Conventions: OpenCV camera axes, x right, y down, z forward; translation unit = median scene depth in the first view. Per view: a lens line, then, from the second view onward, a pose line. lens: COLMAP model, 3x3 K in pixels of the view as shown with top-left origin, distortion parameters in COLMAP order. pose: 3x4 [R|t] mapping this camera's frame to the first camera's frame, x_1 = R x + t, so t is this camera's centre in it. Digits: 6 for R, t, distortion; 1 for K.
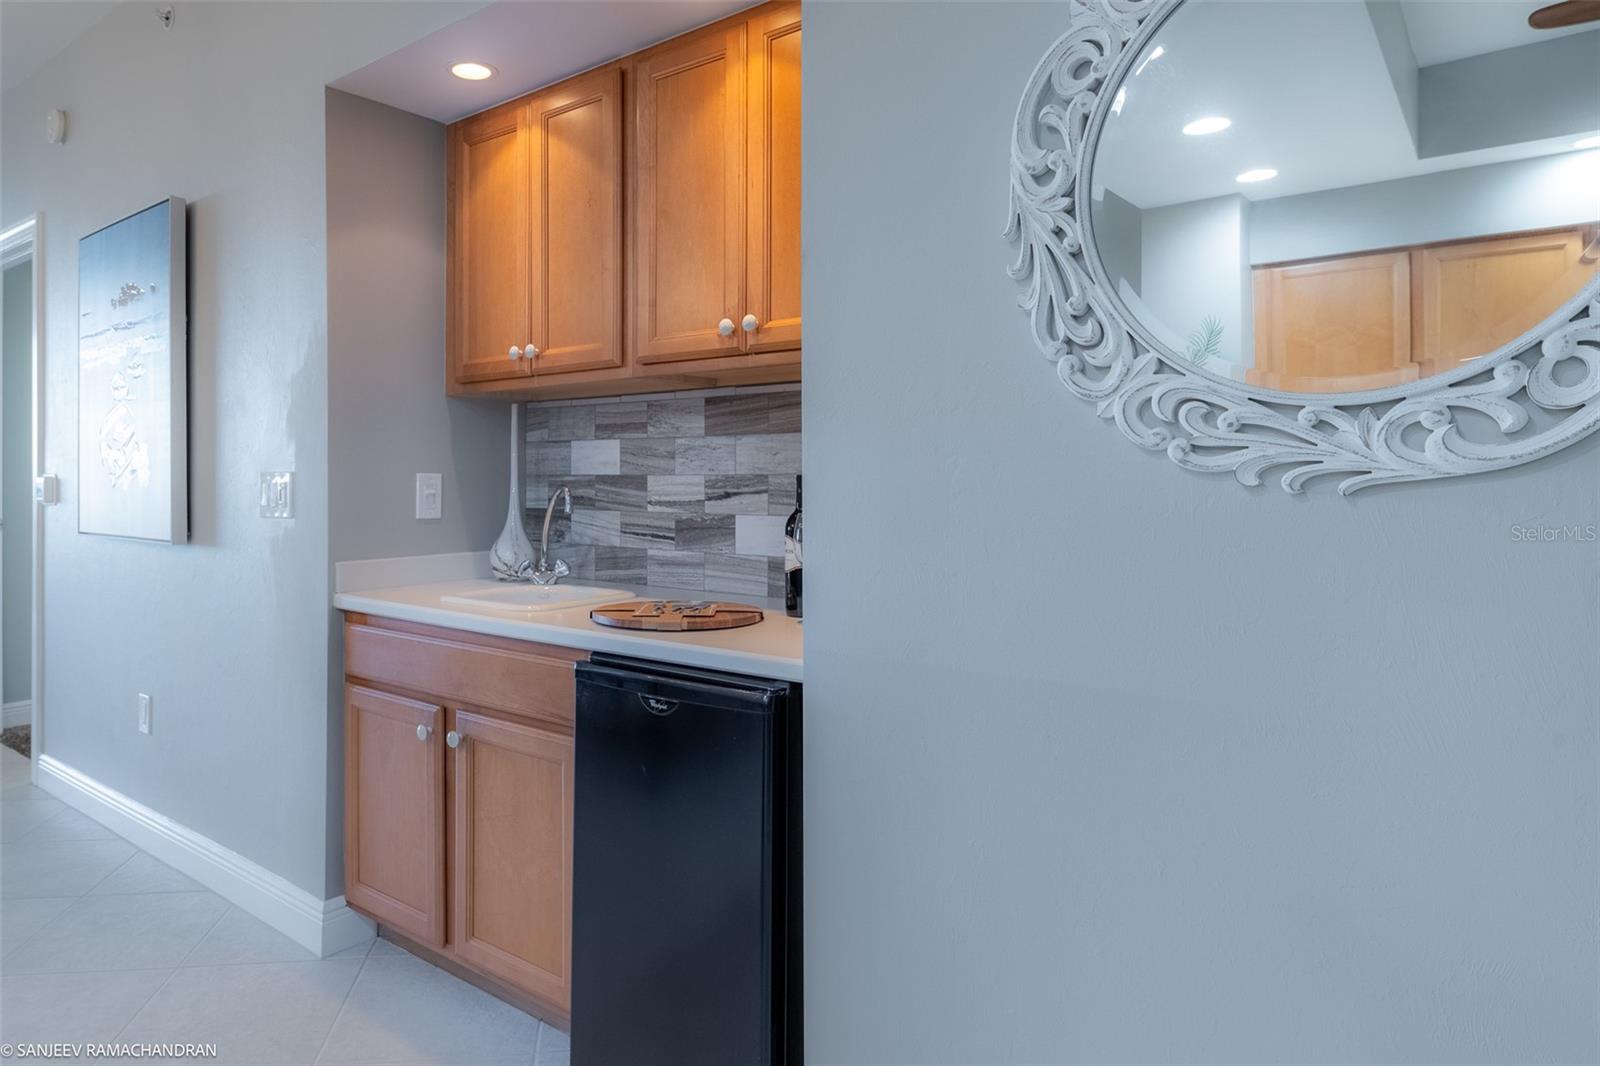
lens RADIAL K [[866.1, 0, 800.0], [0, 866.1, 474.4], [0, 0, 1]] dist [-0.000487, 0.000024]
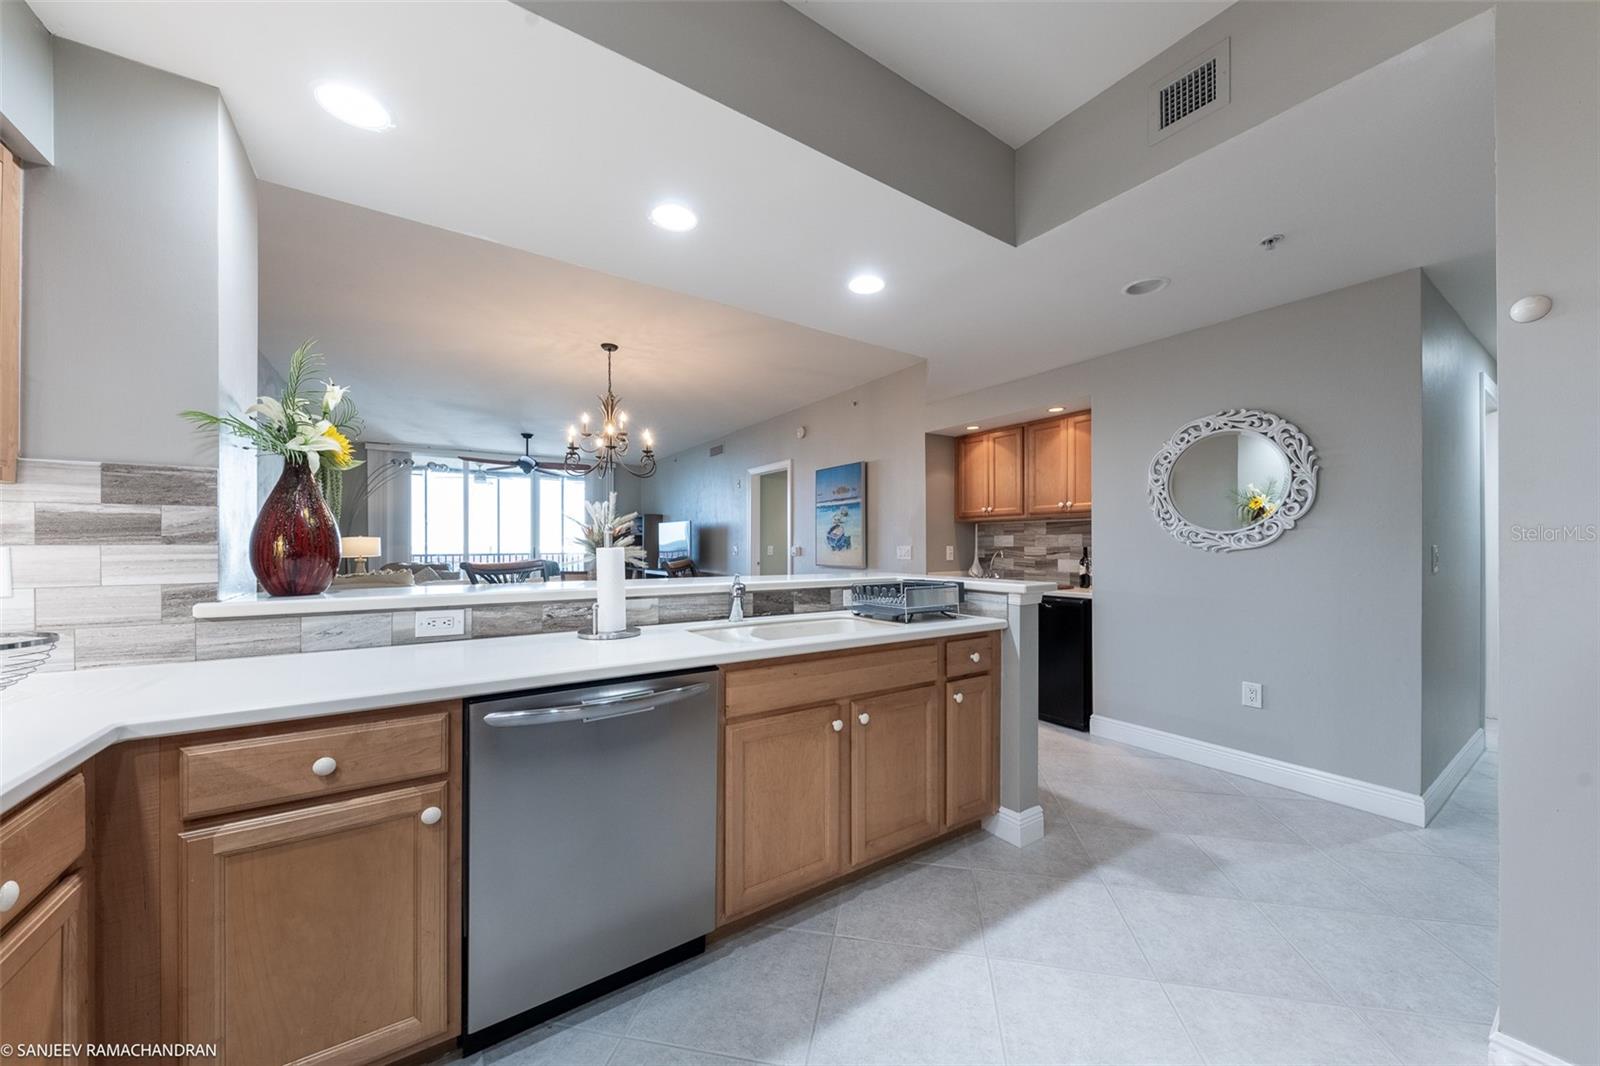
lens RADIAL K [[561.0, 0, 797.8], [0, 561.0, 542.9], [0, 0, 1]] dist [0.001418, 0.000090]
pose [[0.927638, -0.002787, -0.373469, -0.206551], [0.002977, 0.999996, -0.000067, -0.017631], [0.373468, -0.001050, 0.927642, -1.380291]]
